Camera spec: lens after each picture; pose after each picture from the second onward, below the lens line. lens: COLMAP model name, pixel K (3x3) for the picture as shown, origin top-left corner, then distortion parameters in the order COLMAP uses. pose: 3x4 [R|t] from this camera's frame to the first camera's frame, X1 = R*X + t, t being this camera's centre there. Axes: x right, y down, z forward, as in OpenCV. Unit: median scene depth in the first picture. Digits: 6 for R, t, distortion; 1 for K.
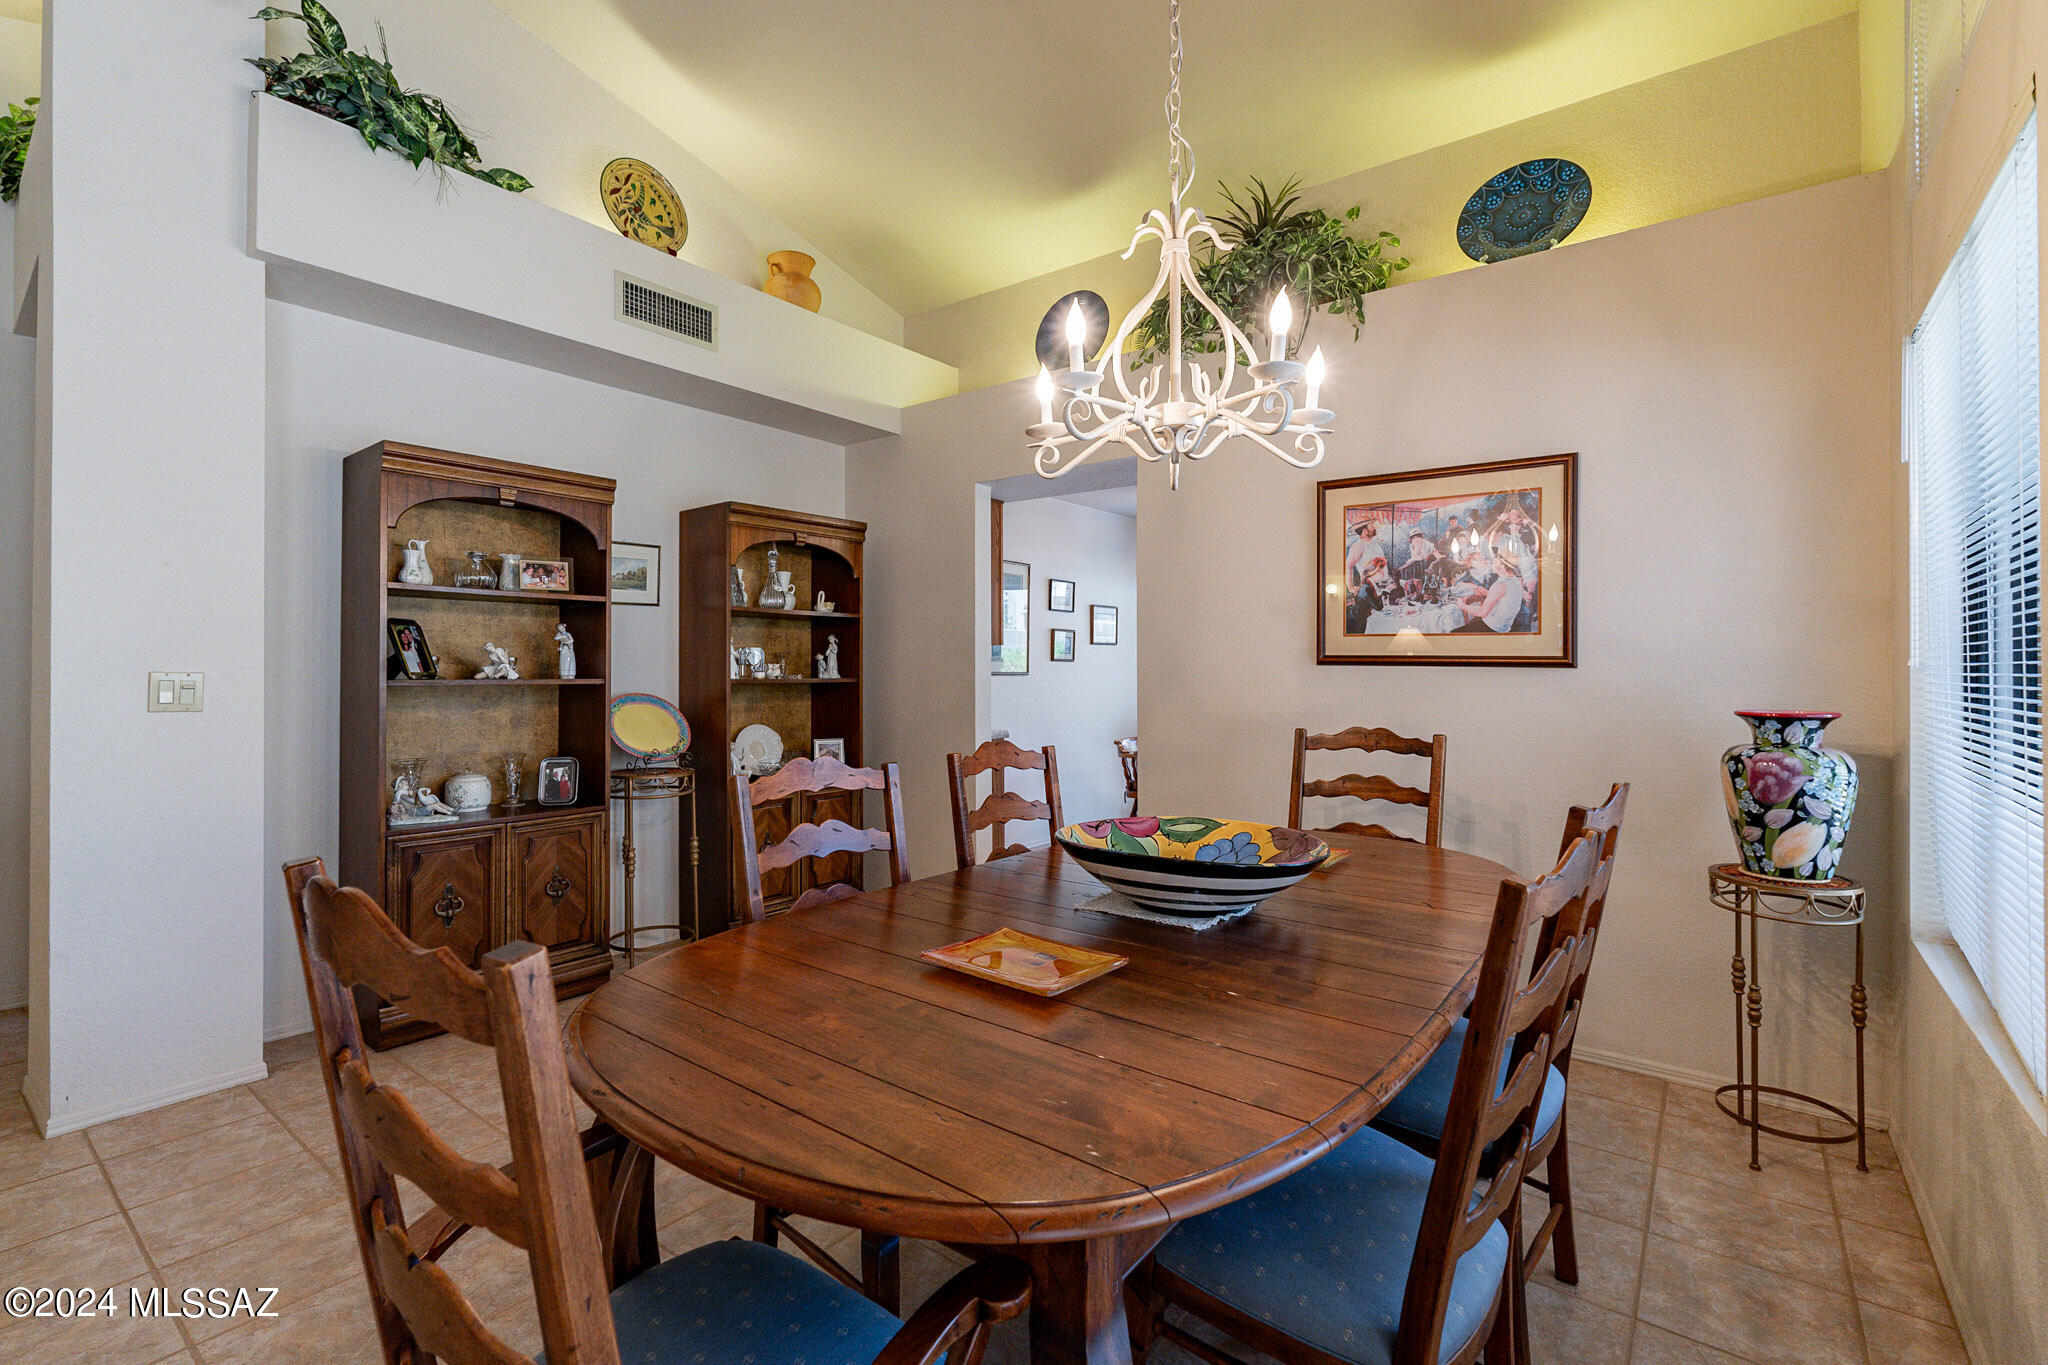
lens RADIAL K [[914.1, 0, 1026.0], [0, 914.1, 668.6], [0, 0, 1]] dist [-0.000049, -0.000002]
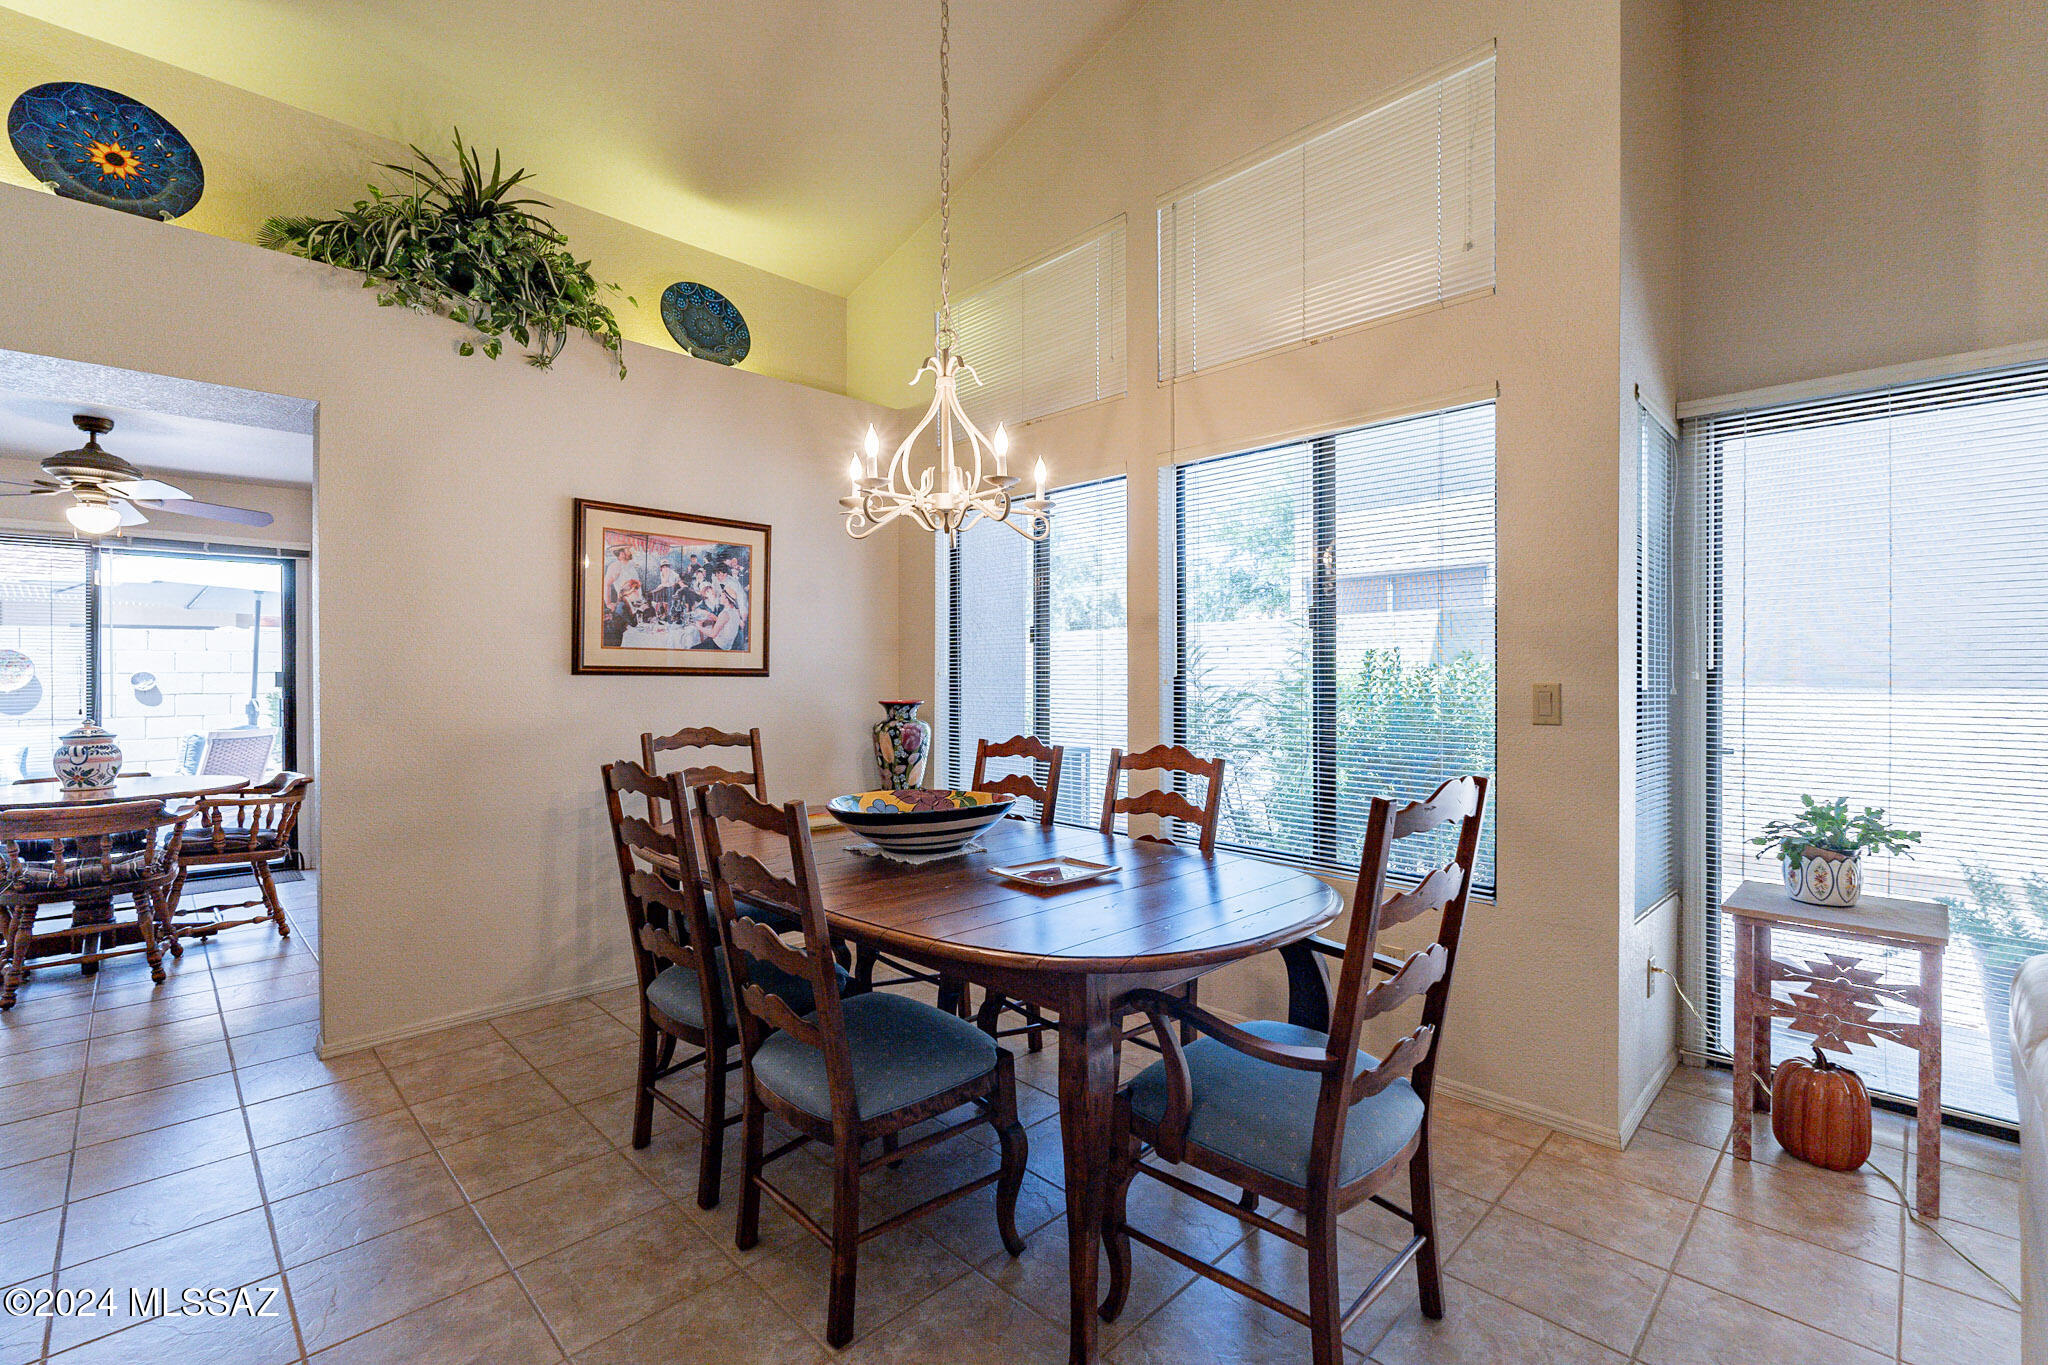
lens RADIAL K [[914.1, 0, 1026.7], [0, 914.1, 677.3], [0, 0, 1]] dist [-0.000049, -0.000002]
pose [[0.134812, -0.008478, 0.990835, -0.704407], [-0.001523, 0.999960, 0.008763, -0.011732], [-0.990870, -0.002690, 0.134794, 0.381909]]
